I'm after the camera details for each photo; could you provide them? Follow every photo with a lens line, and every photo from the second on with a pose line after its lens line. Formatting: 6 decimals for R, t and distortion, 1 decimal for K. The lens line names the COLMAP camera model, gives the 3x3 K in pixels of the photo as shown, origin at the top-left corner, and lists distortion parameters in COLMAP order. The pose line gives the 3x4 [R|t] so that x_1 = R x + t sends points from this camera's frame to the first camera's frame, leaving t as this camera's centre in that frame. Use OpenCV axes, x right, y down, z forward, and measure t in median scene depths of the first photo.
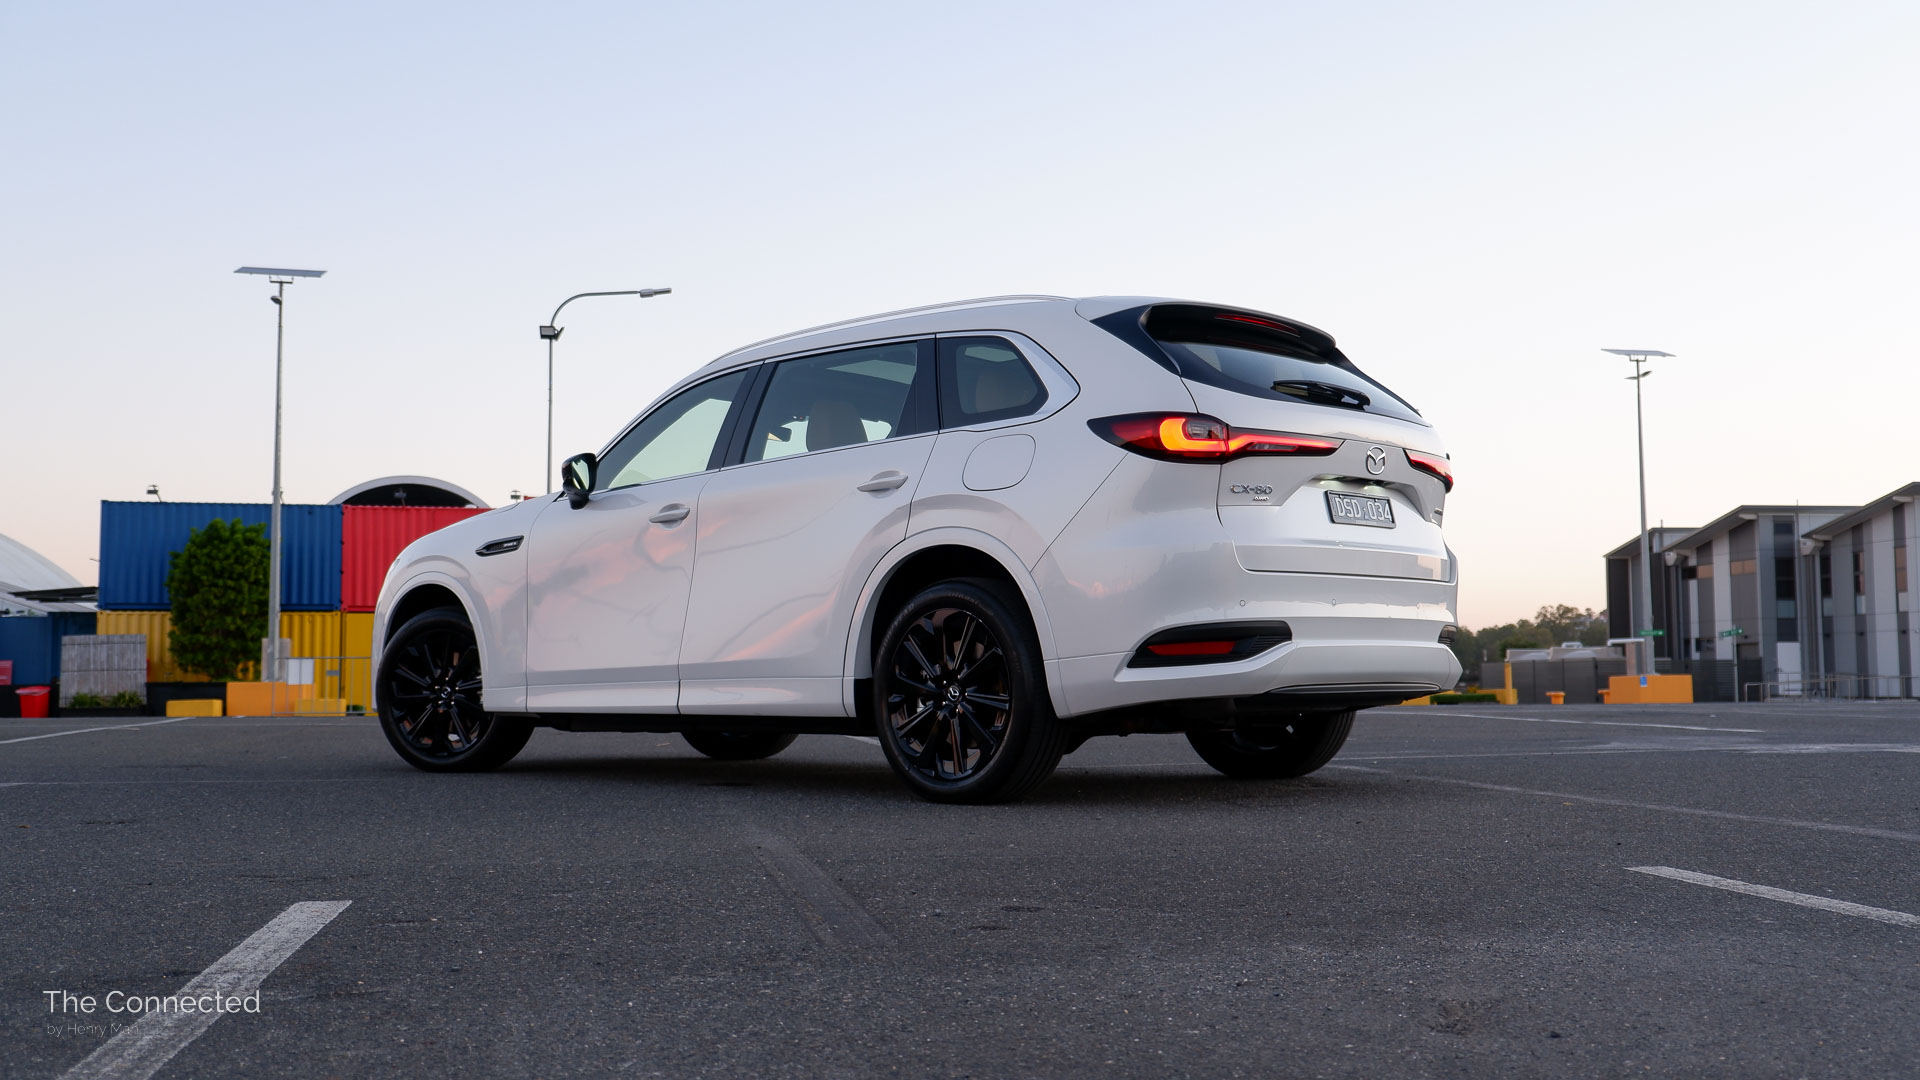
lens RADIAL K [[1863.1, 0, 960.0], [0, 1863.1, 540.0], [0, 0, 1]] dist [0.013682, -0.003200]
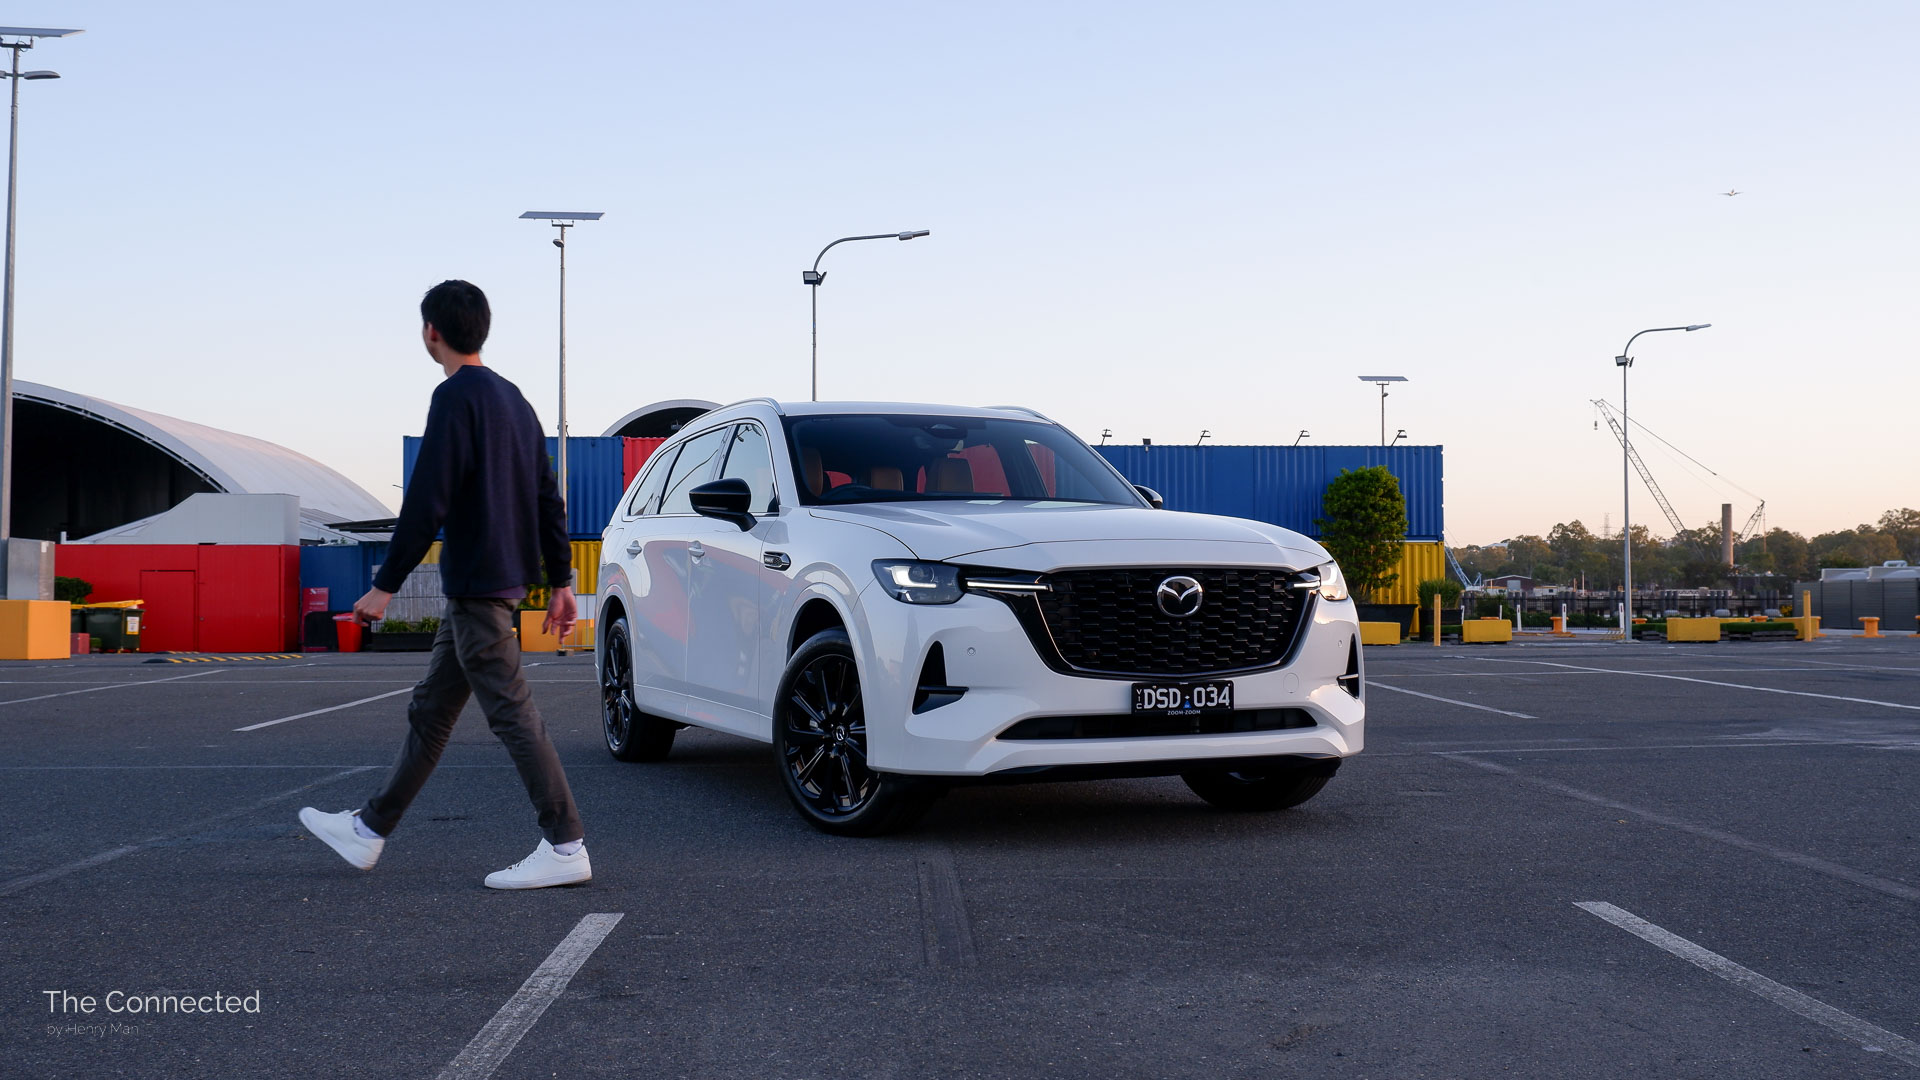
lens RADIAL K [[1908.8, 0, 960.0], [0, 1908.8, 540.0], [0, 0, 1]] dist [-0.011678, 0.007359]
pose [[0.989345, -0.003904, -0.145537, 0.145157], [0.010633, 0.998908, 0.045486, -0.157219], [0.145201, -0.046548, 0.988307, -0.401183]]
